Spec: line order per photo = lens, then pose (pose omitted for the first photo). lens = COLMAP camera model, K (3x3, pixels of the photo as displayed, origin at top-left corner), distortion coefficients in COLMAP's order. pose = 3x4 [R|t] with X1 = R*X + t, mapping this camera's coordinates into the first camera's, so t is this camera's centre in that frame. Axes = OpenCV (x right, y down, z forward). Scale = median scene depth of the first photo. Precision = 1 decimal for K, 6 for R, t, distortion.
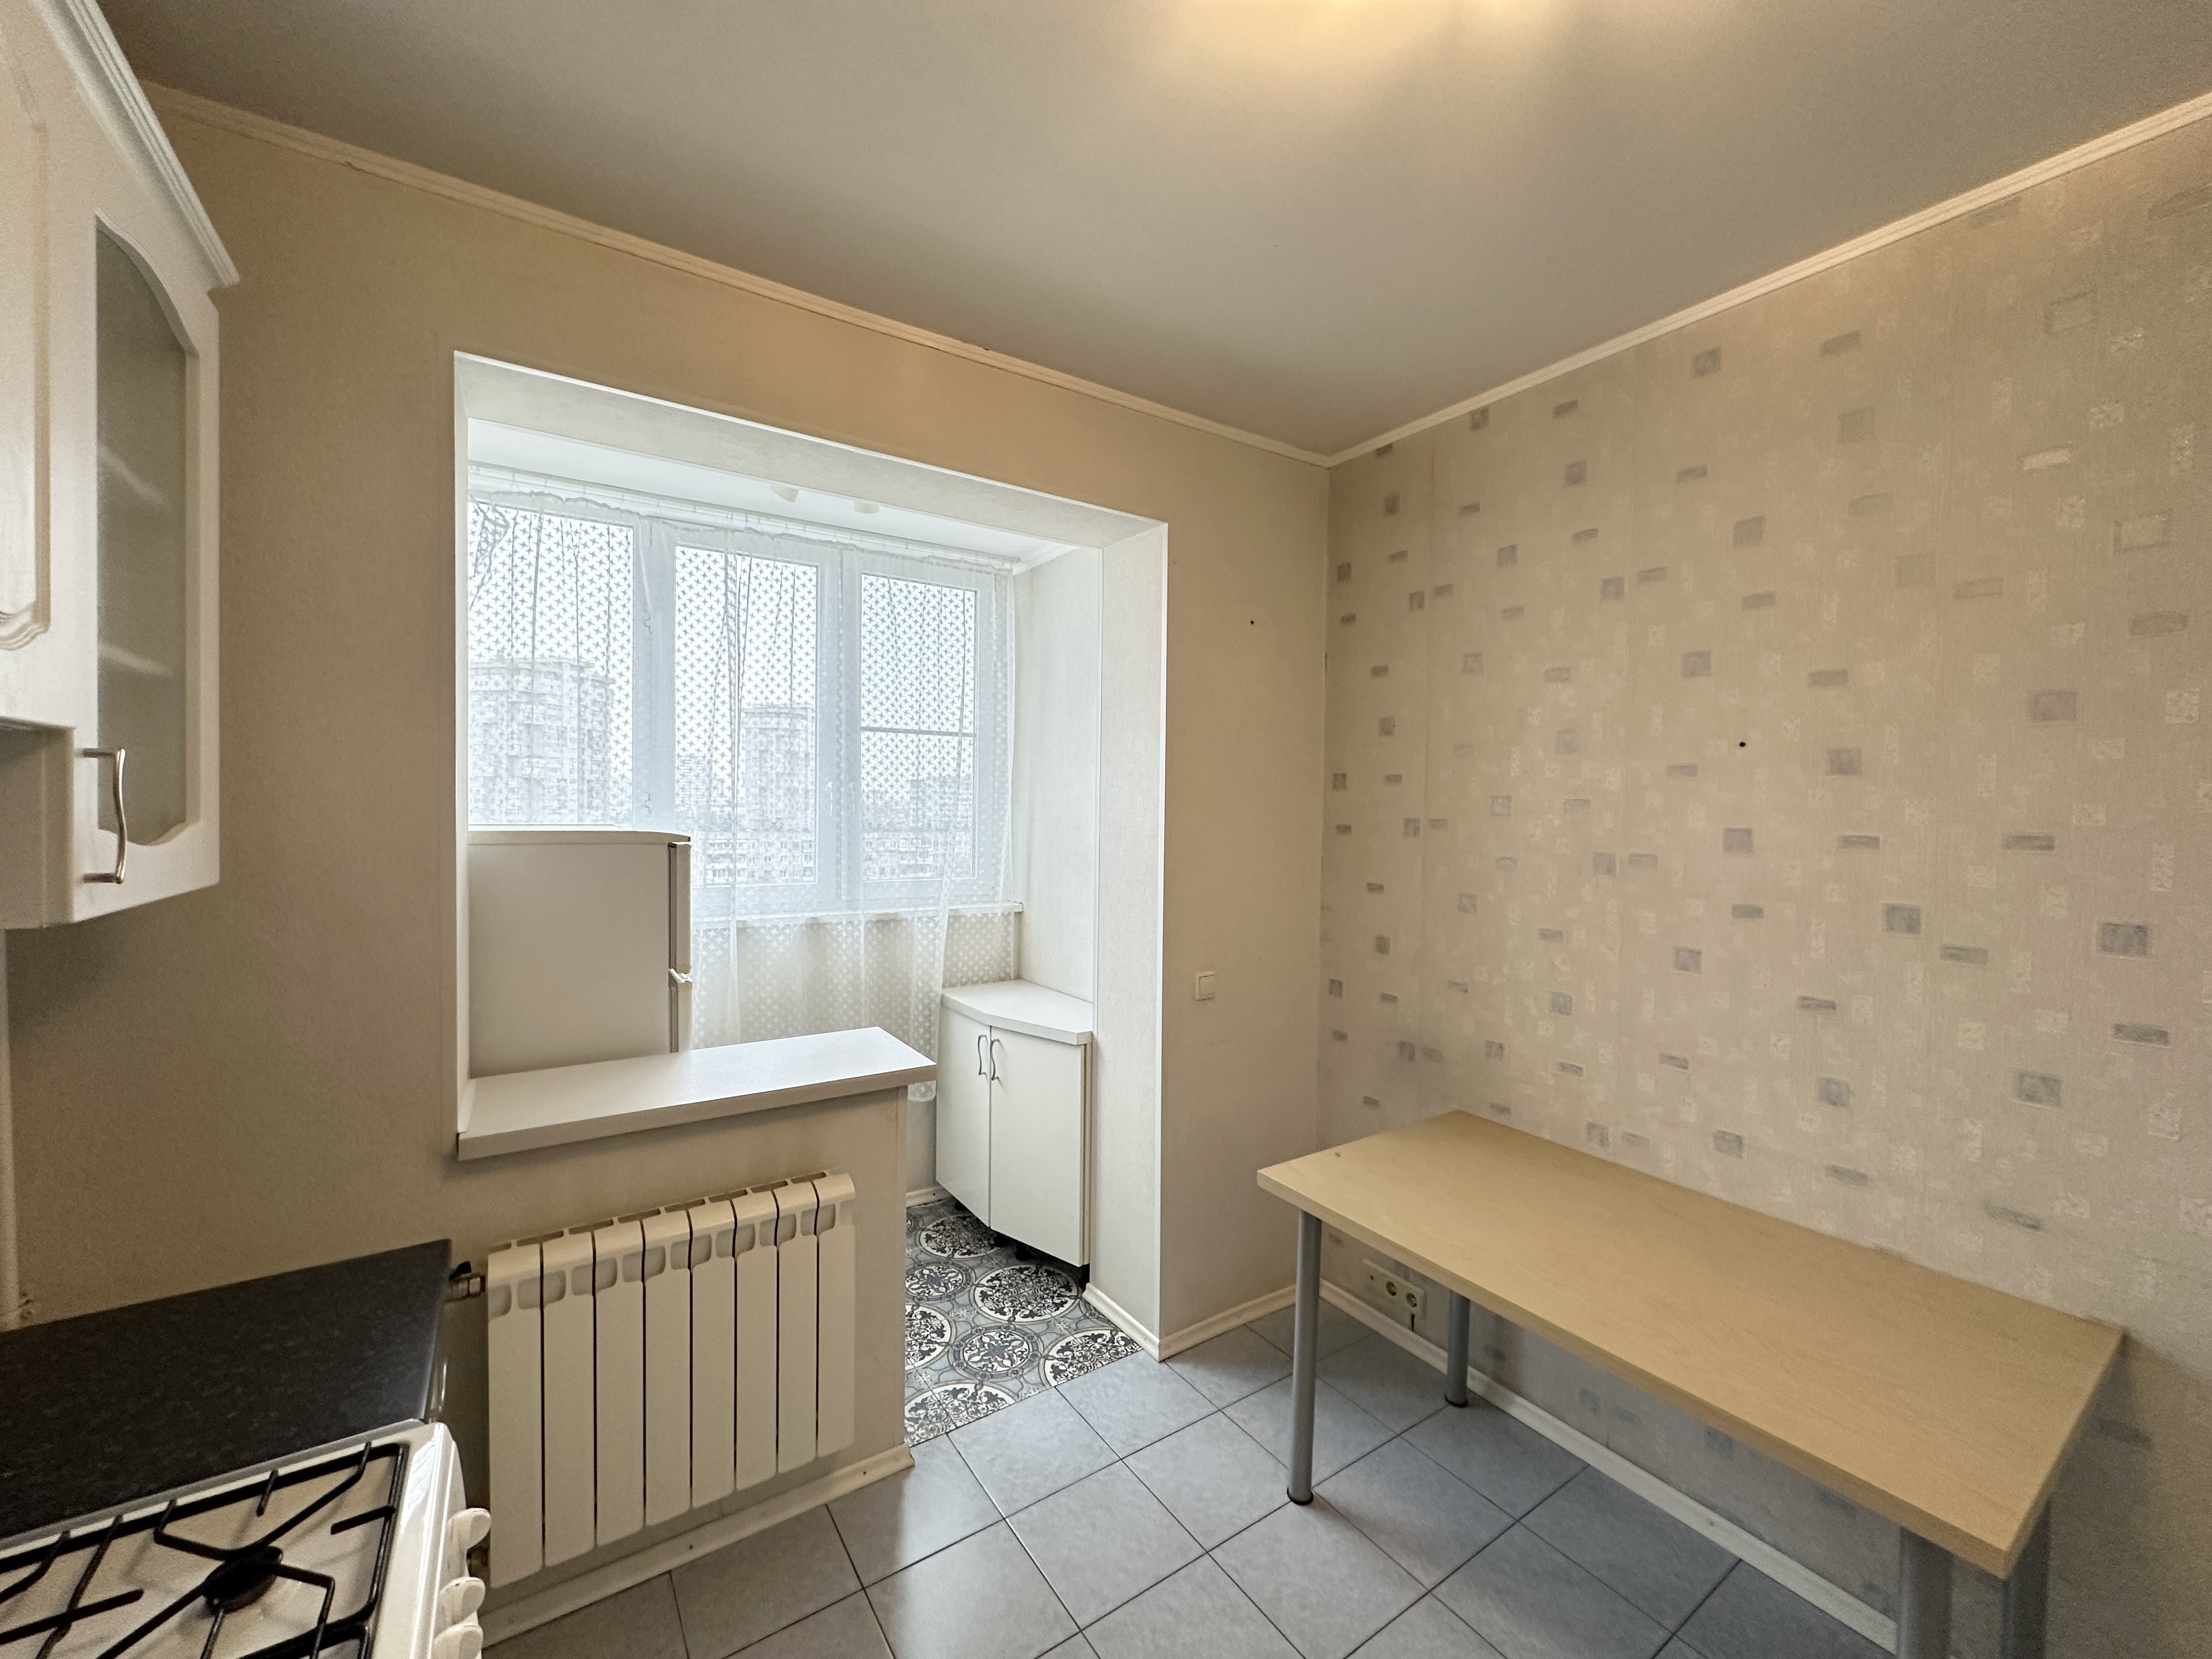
lens RADIAL K [[878.0, 0, 1111.0], [0, 878.0, 828.5], [0, 0, 1]] dist [0.000028, 0.000357]
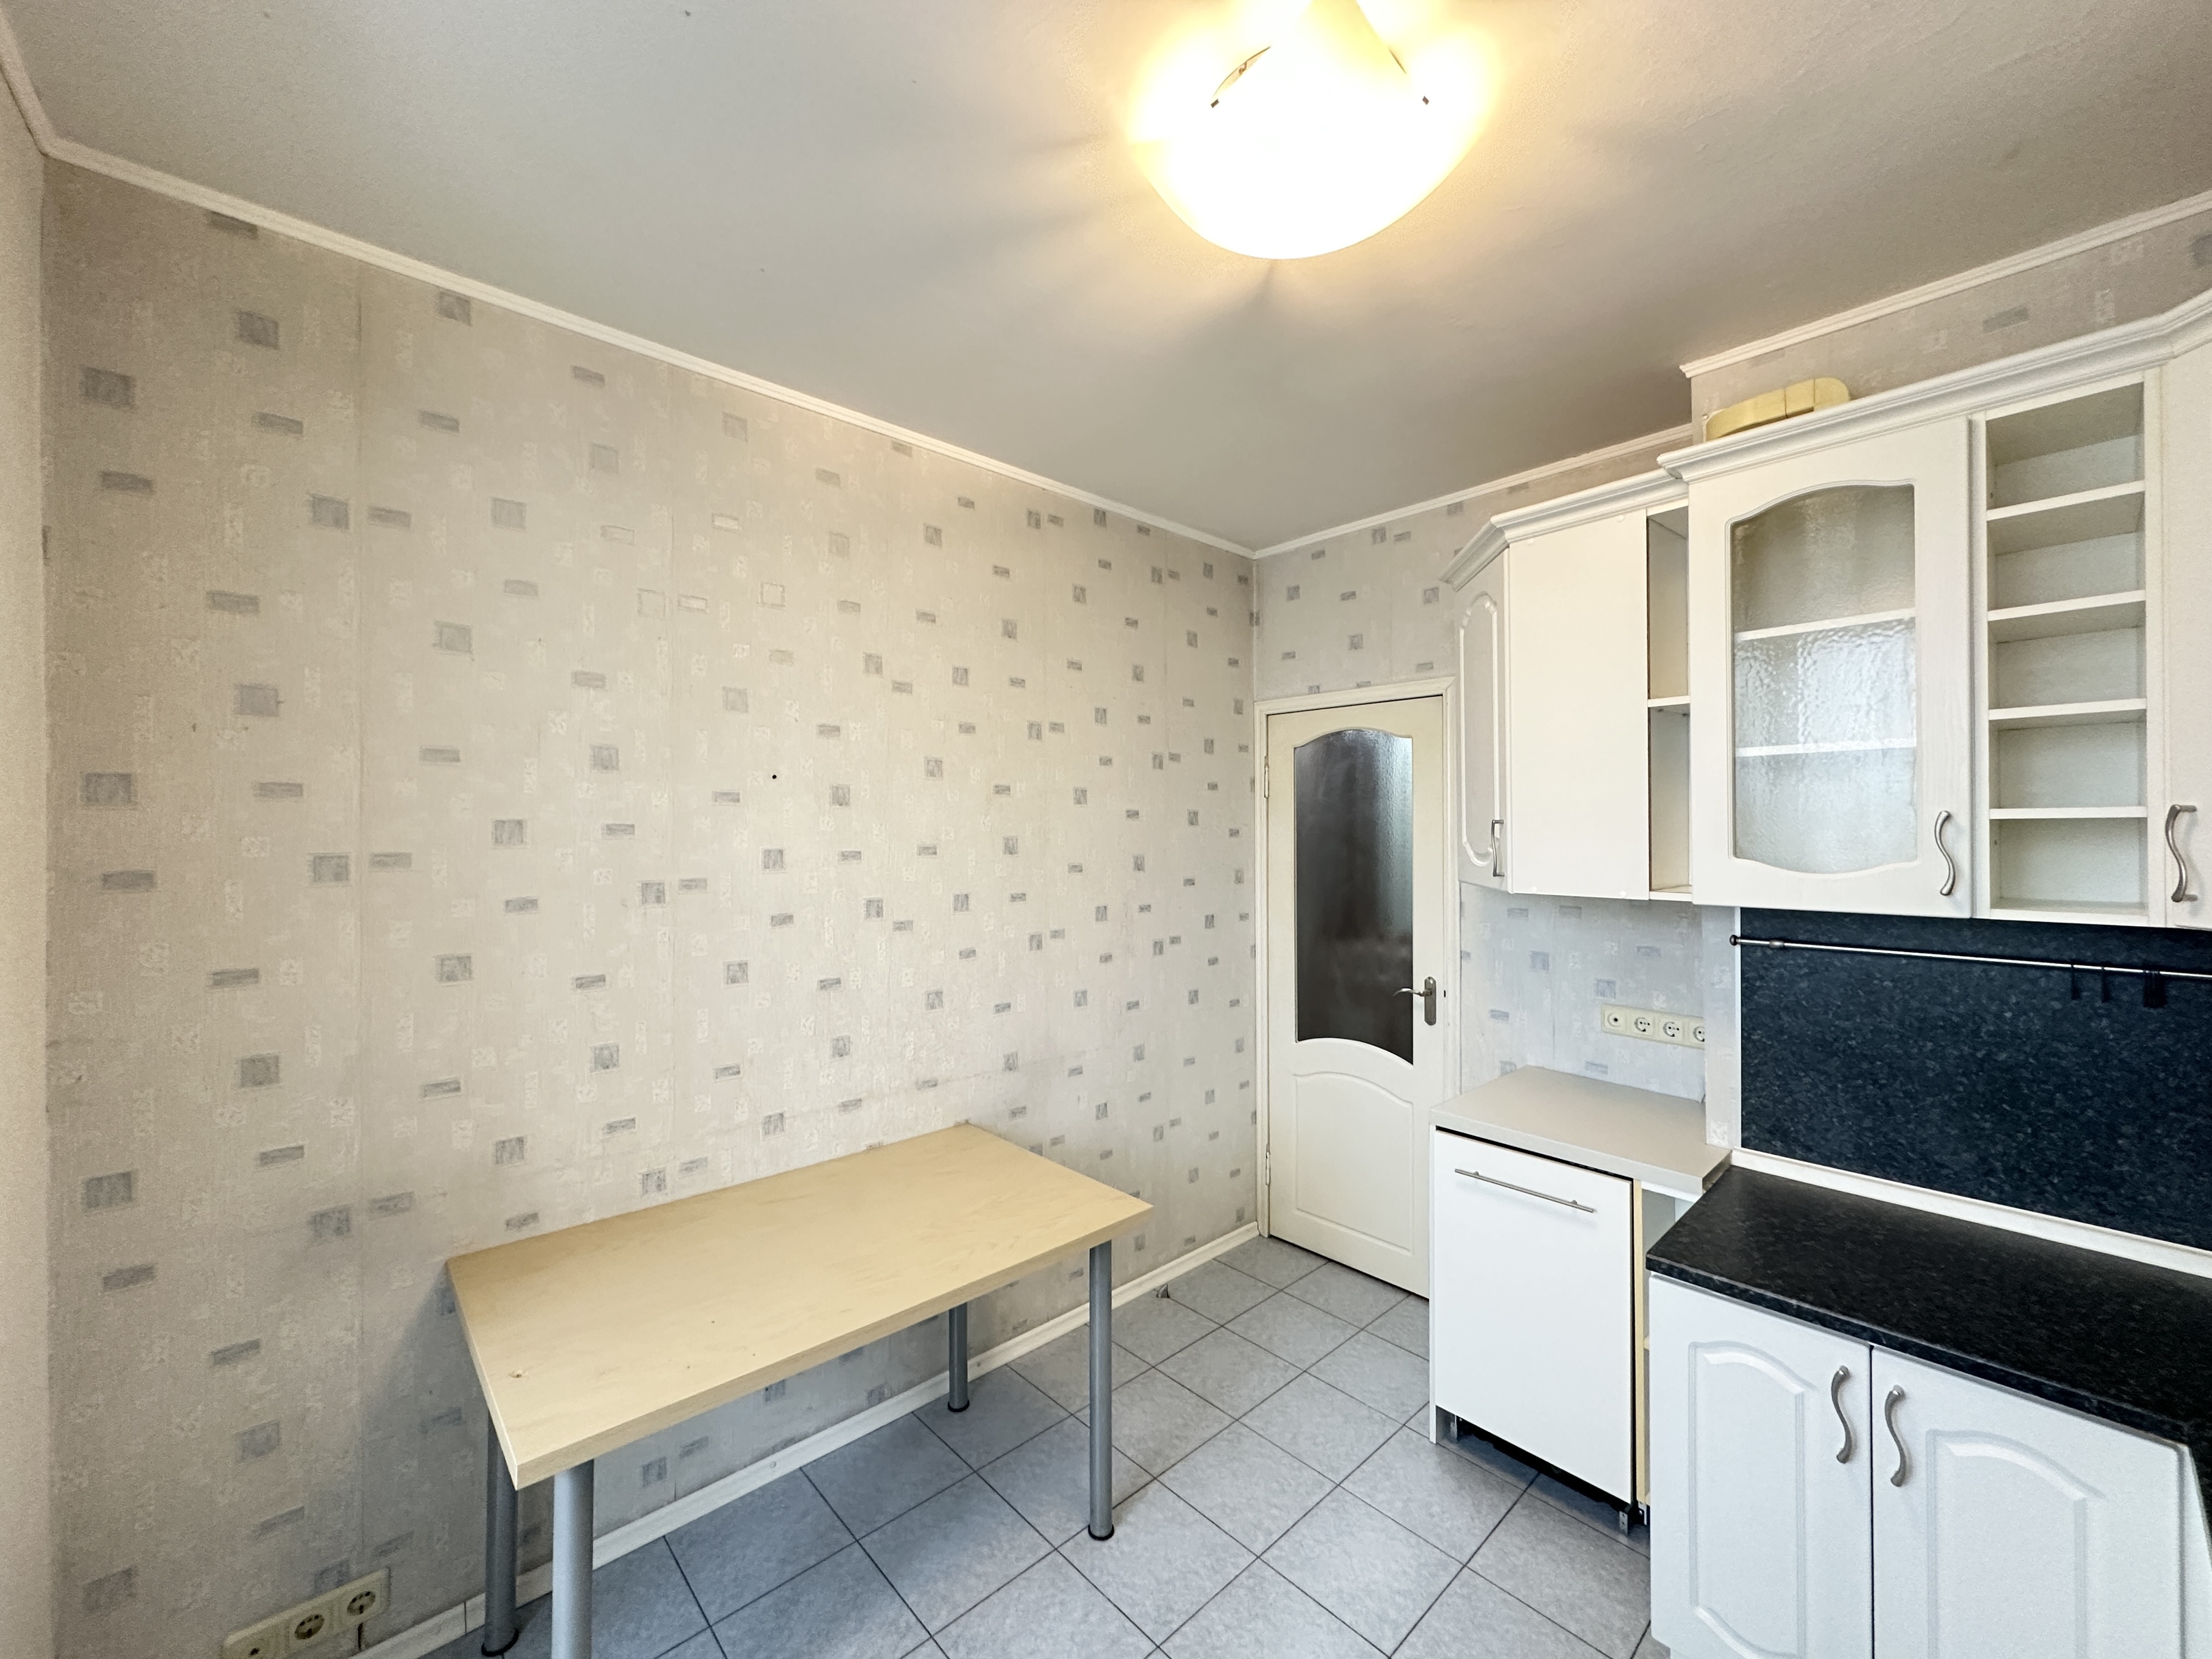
lens RADIAL K [[878.0, 0, 1111.0], [0, 878.0, 828.5], [0, 0, 1]] dist [0.000028, 0.000357]
pose [[-0.143499, -0.013194, 0.989562, -0.441610], [0.026084, 0.999513, 0.017109, -0.031652], [-0.989307, 0.028267, -0.143085, 0.646546]]
